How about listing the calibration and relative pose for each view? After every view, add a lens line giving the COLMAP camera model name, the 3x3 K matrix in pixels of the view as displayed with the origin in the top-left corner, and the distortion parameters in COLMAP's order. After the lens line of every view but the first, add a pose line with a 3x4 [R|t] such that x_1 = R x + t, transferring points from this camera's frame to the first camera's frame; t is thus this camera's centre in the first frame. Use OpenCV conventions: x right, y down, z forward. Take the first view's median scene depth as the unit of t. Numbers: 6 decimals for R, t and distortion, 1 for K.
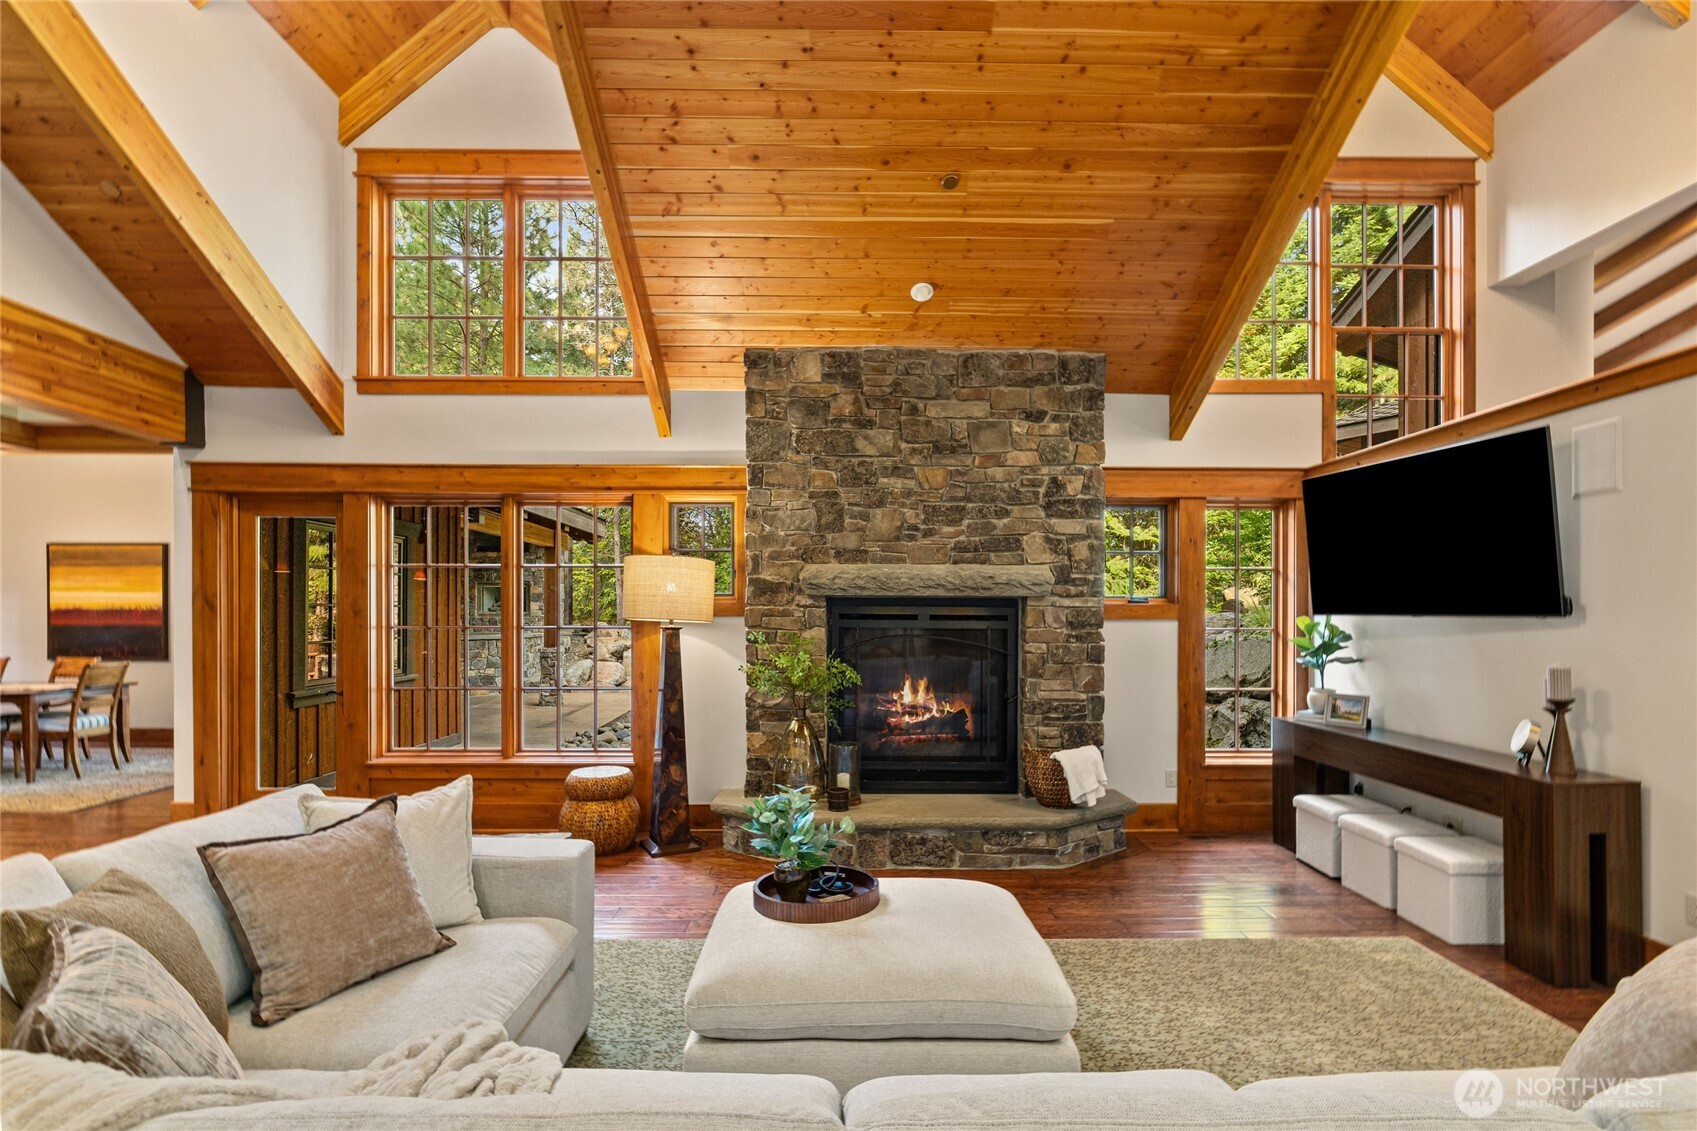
lens RADIAL K [[789.3, 0, 850.4], [0, 789.3, 615.1], [0, 0, 1]] dist [-0.008335, 0.000241]
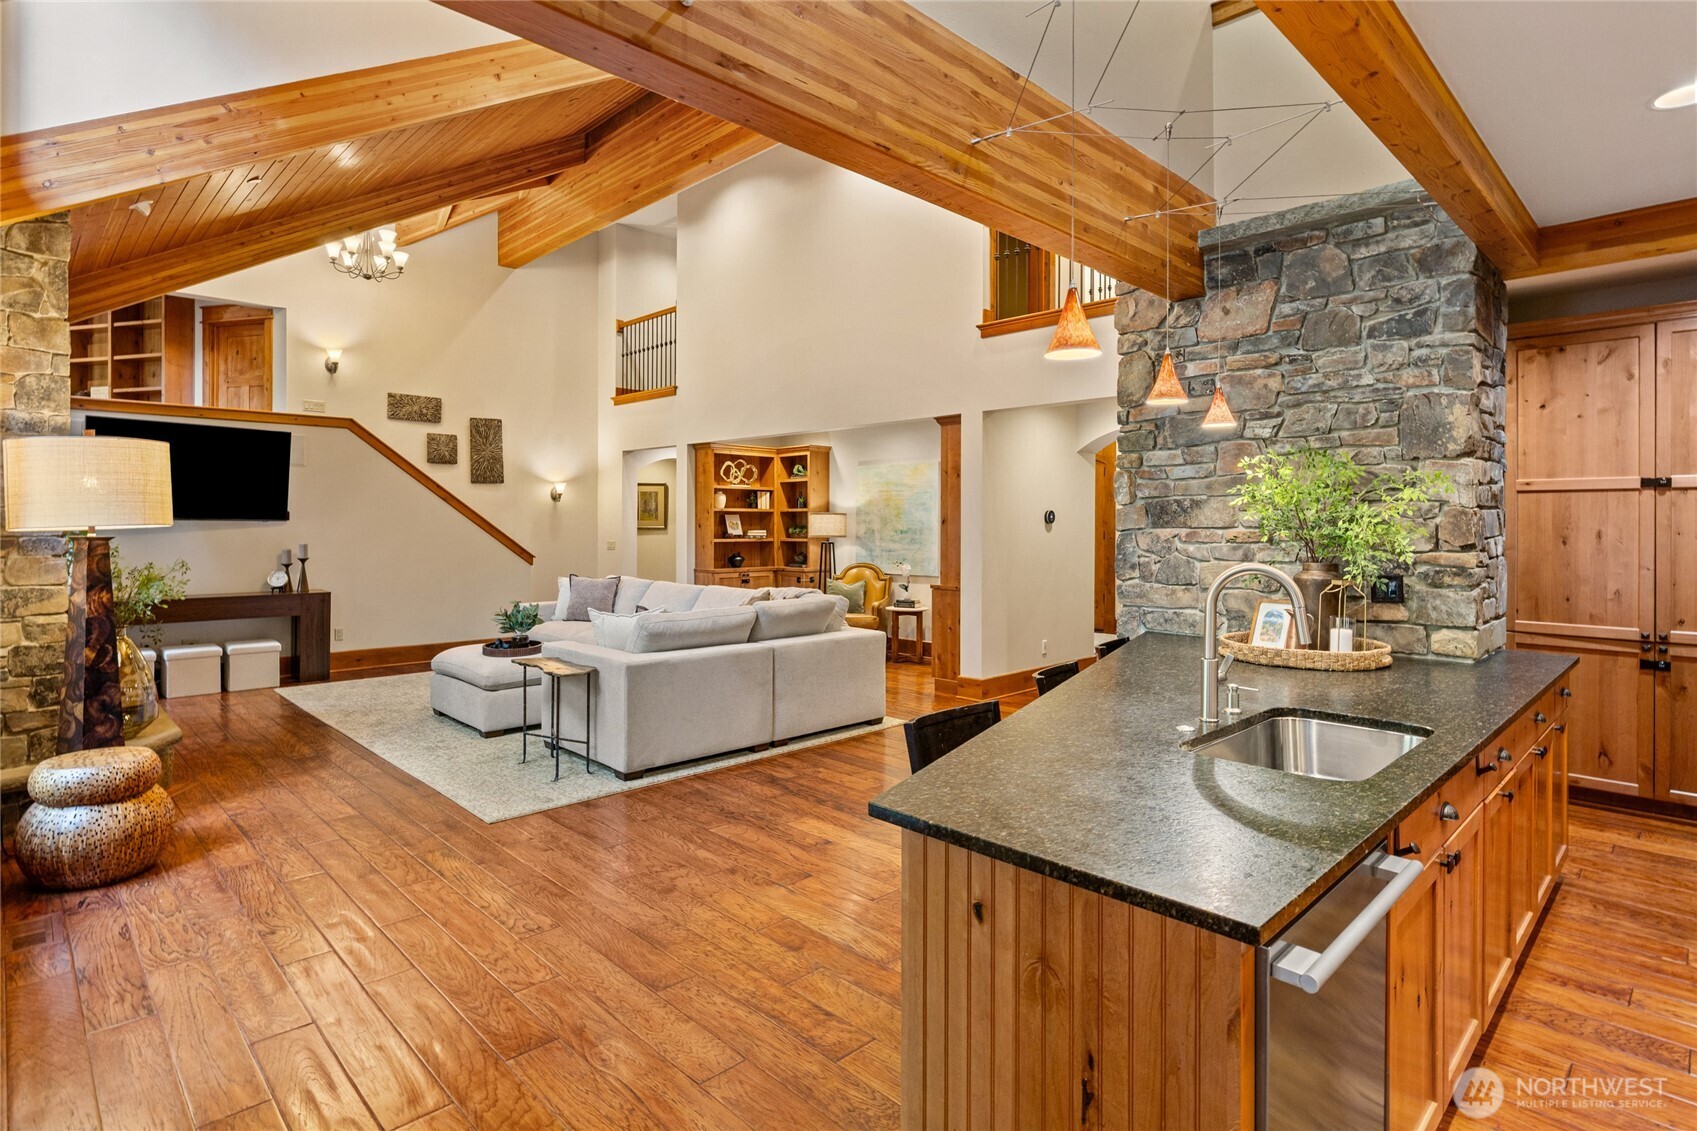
lens RADIAL K [[873.8, 0, 844.7], [0, 873.8, 524.2], [0, 0, 1]] dist [0.000234, 0.000255]
pose [[-0.687301, -0.006099, 0.726347, -1.234708], [-0.006222, 0.999977, 0.002509, -0.003529], [-0.726346, -0.002795, -0.687323, 1.015883]]
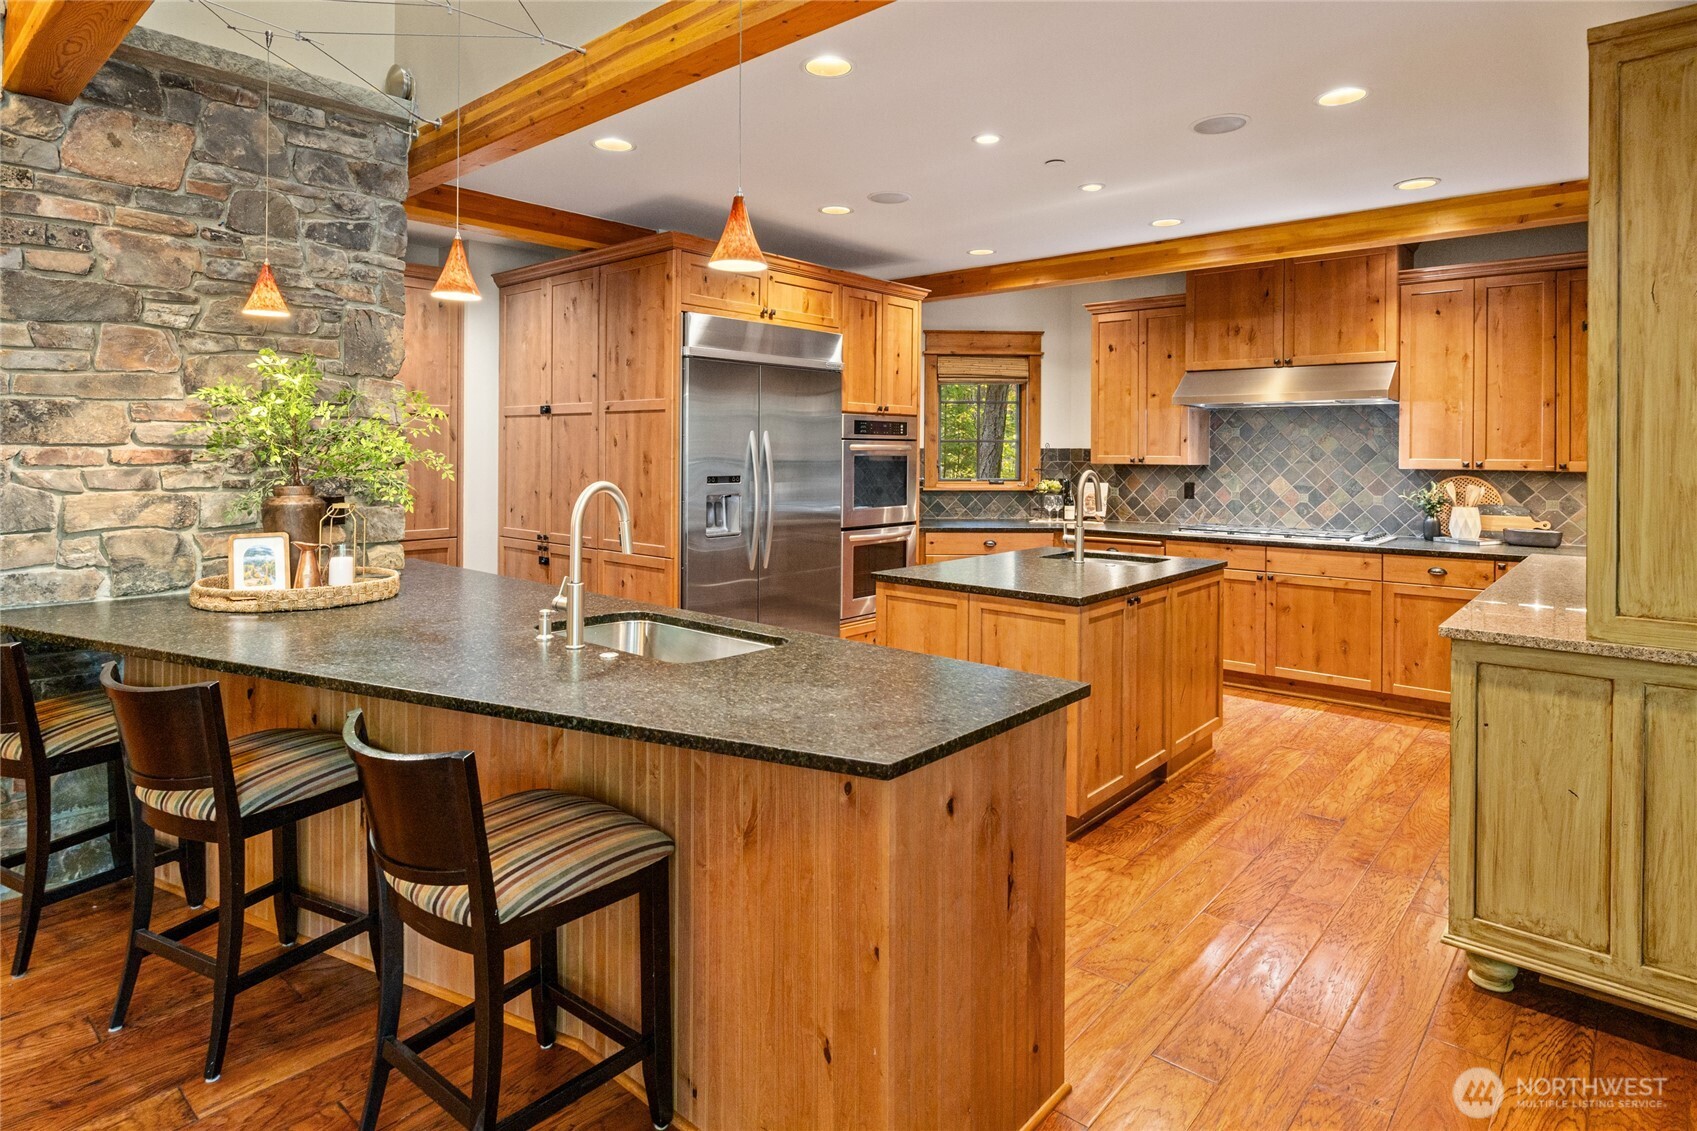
lens RADIAL K [[920.1, 0, 847.7], [0, 920.1, 454.8], [0, 0, 1]] dist [0.000182, -0.000865]
pose [[-0.670681, -0.006427, -0.741718, -0.764584], [-0.009345, 0.999956, -0.000214, 0.001848], [0.741687, 0.006788, -0.670712, 0.971328]]
